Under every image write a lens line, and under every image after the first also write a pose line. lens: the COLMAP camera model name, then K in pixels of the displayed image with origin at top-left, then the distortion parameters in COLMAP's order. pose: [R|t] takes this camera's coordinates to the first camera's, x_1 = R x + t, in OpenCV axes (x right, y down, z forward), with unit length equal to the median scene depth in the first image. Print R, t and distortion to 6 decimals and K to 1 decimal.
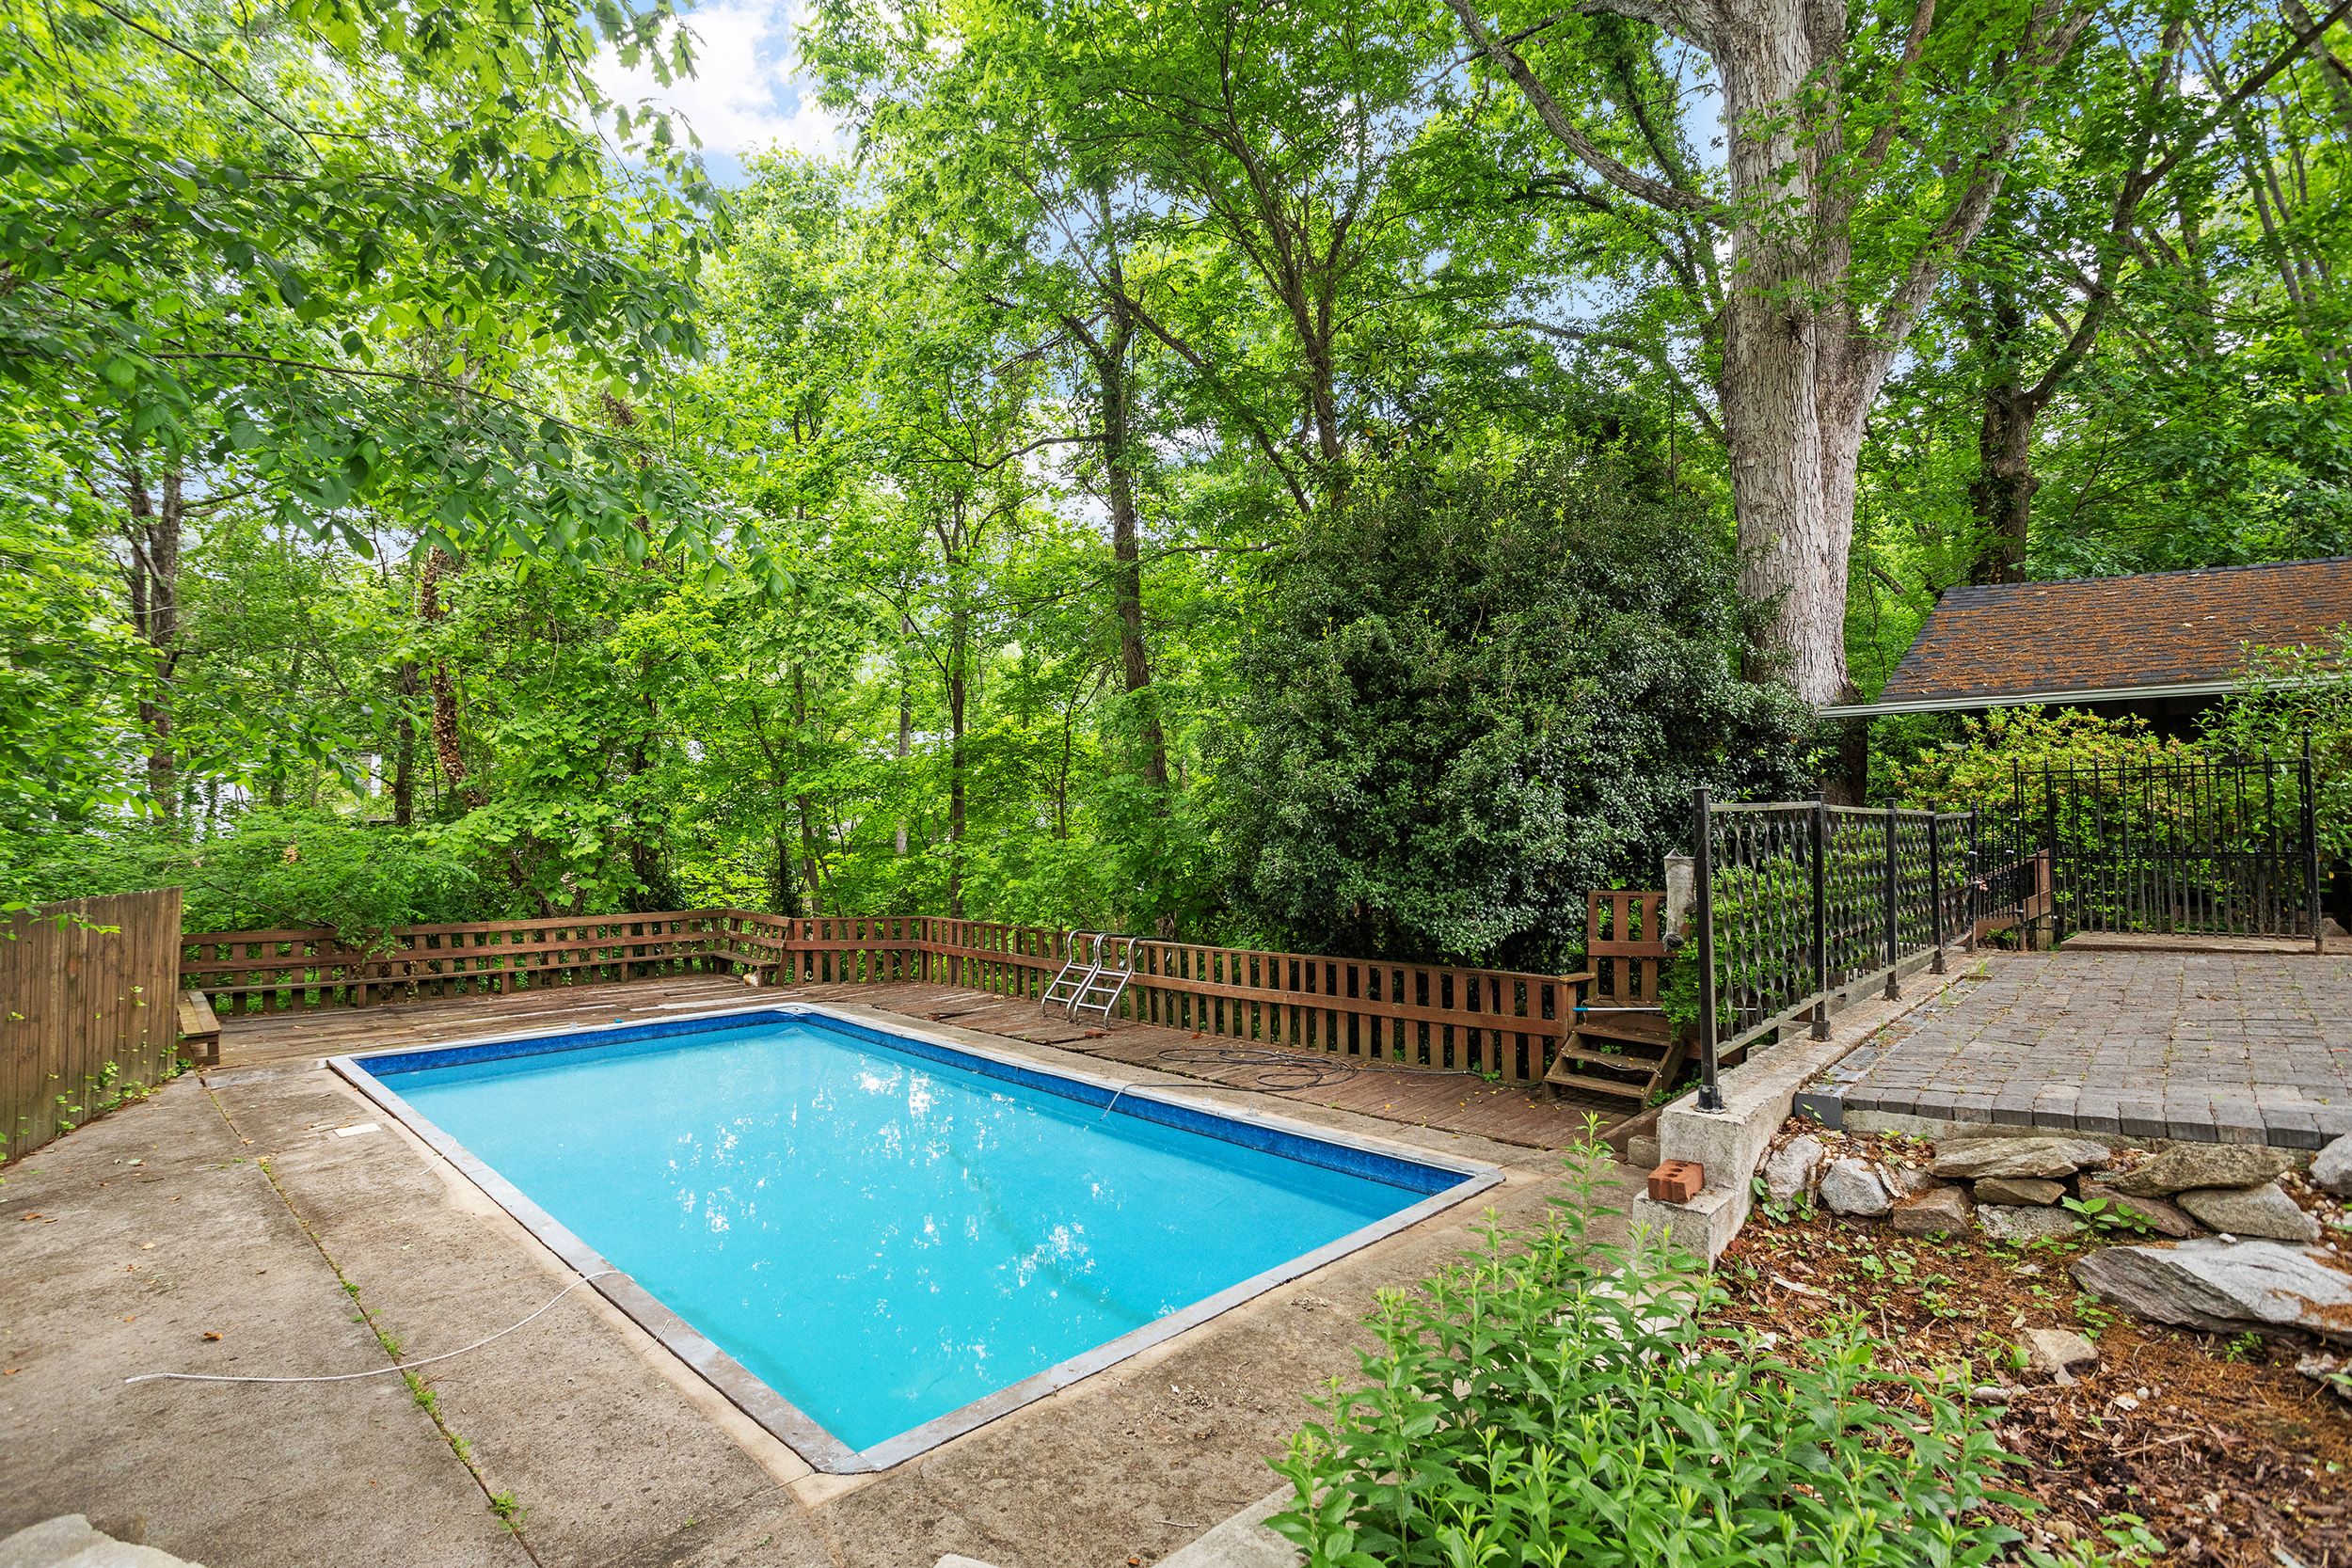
lens RADIAL K [[1144.7, 0, 1192.3], [0, 1144.7, 777.2], [0, 0, 1]] dist [-0.045398, 0.030979]
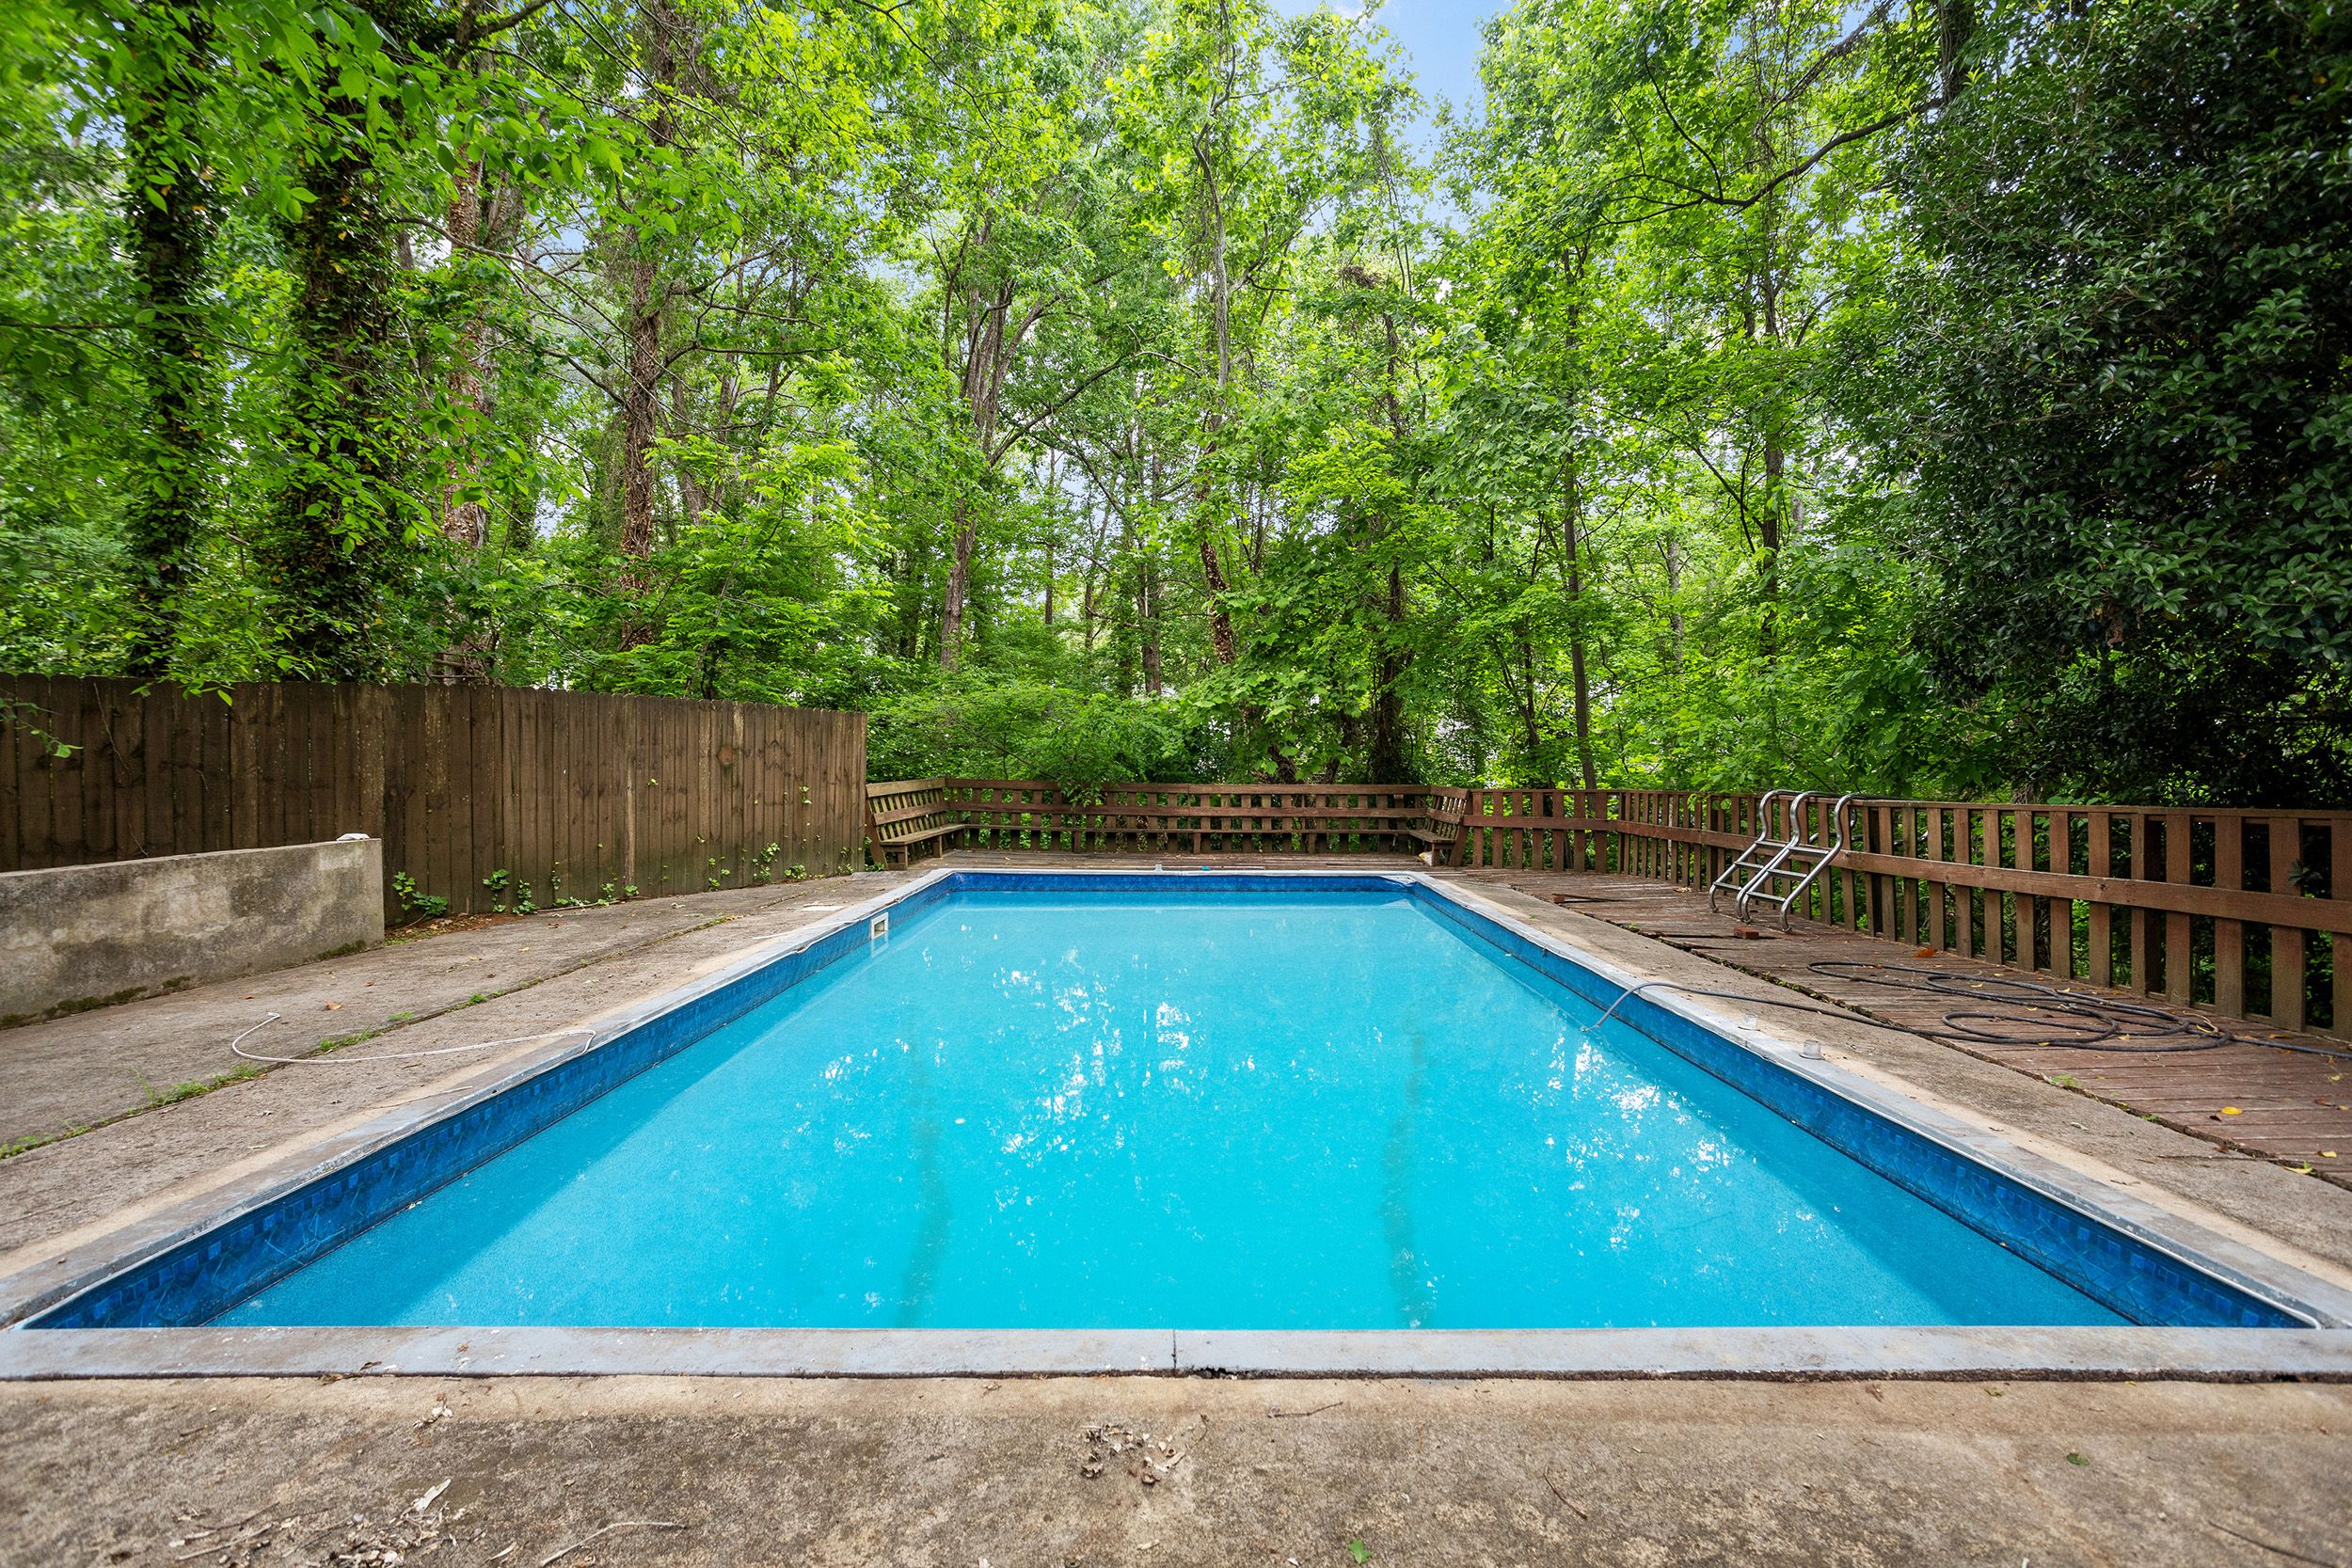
lens RADIAL K [[1144.7, 0, 1192.3], [0, 1144.7, 777.2], [0, 0, 1]] dist [-0.045398, 0.030979]
pose [[0.693338, 0.004425, -0.720599, 0.163707], [0.024354, 0.999266, 0.029569, 0.119076], [0.720201, -0.038051, 0.692721, 0.367218]]
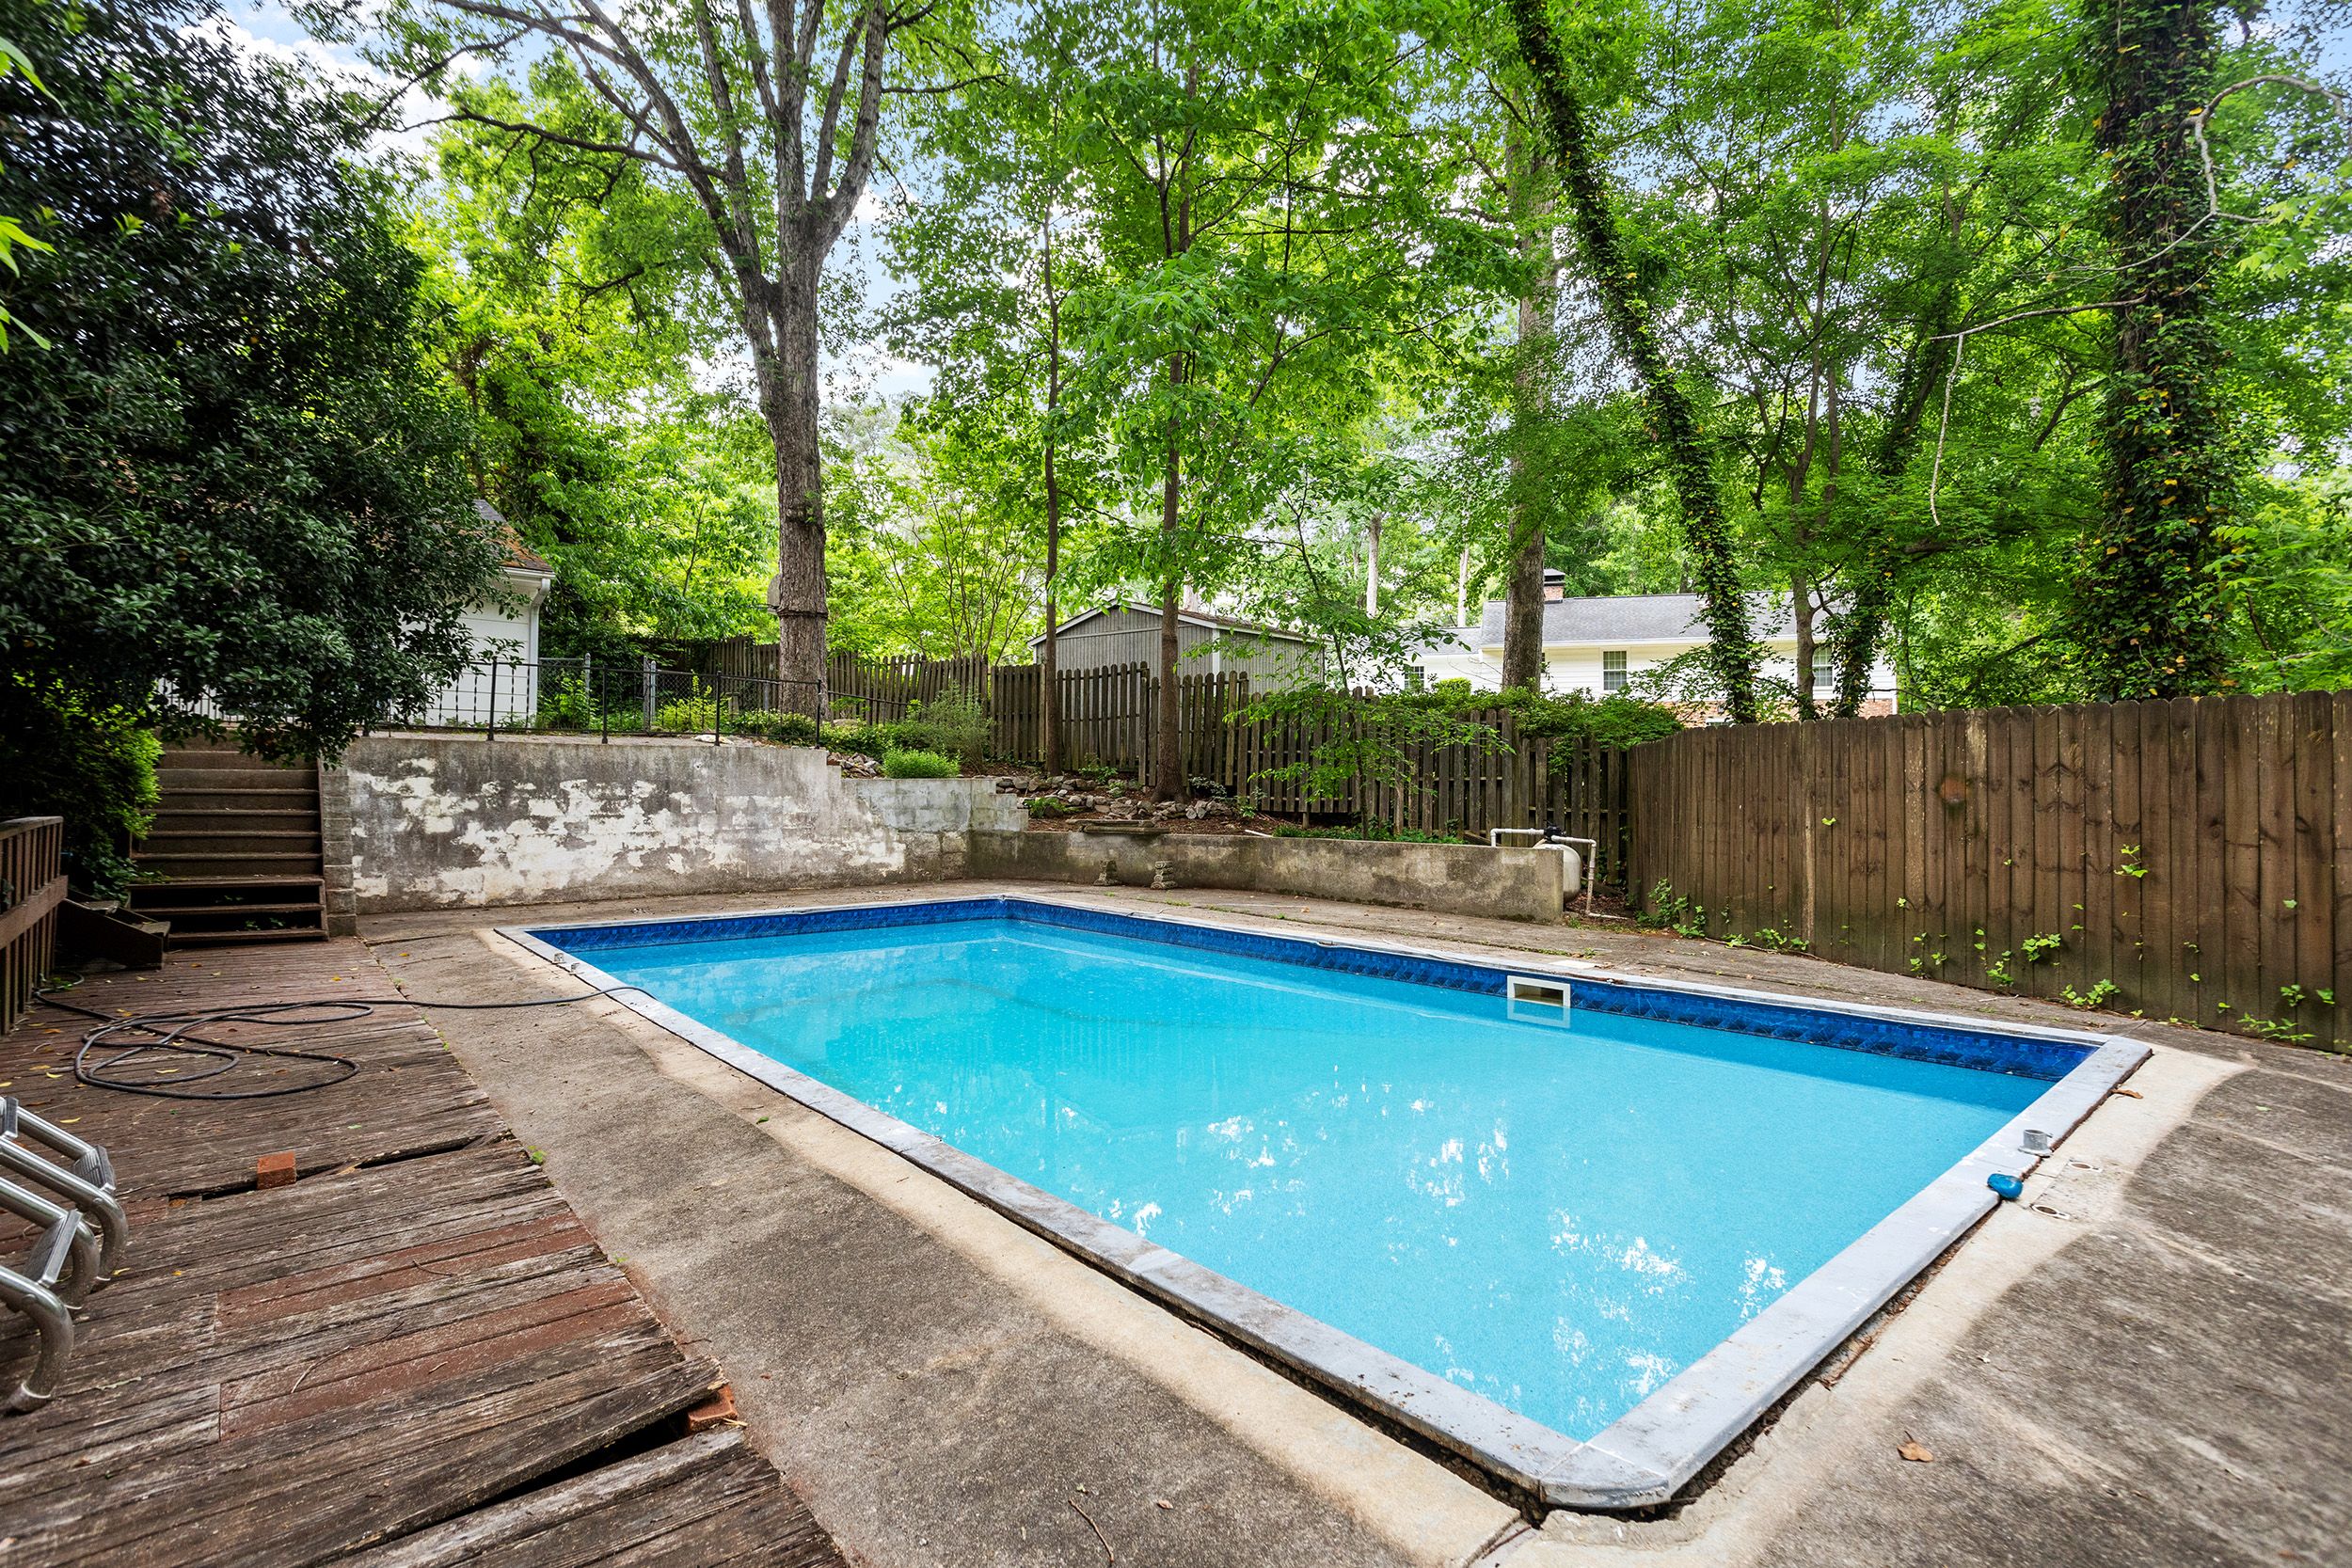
lens RADIAL K [[1144.7, 0, 1192.3], [0, 1144.7, 777.2], [0, 0, 1]] dist [-0.045398, 0.030979]
pose [[-0.995833, -0.009669, 0.090685, -0.358885], [-0.013506, 0.999035, -0.041794, 0.143490], [-0.090193, -0.042844, -0.995002, 1.341031]]
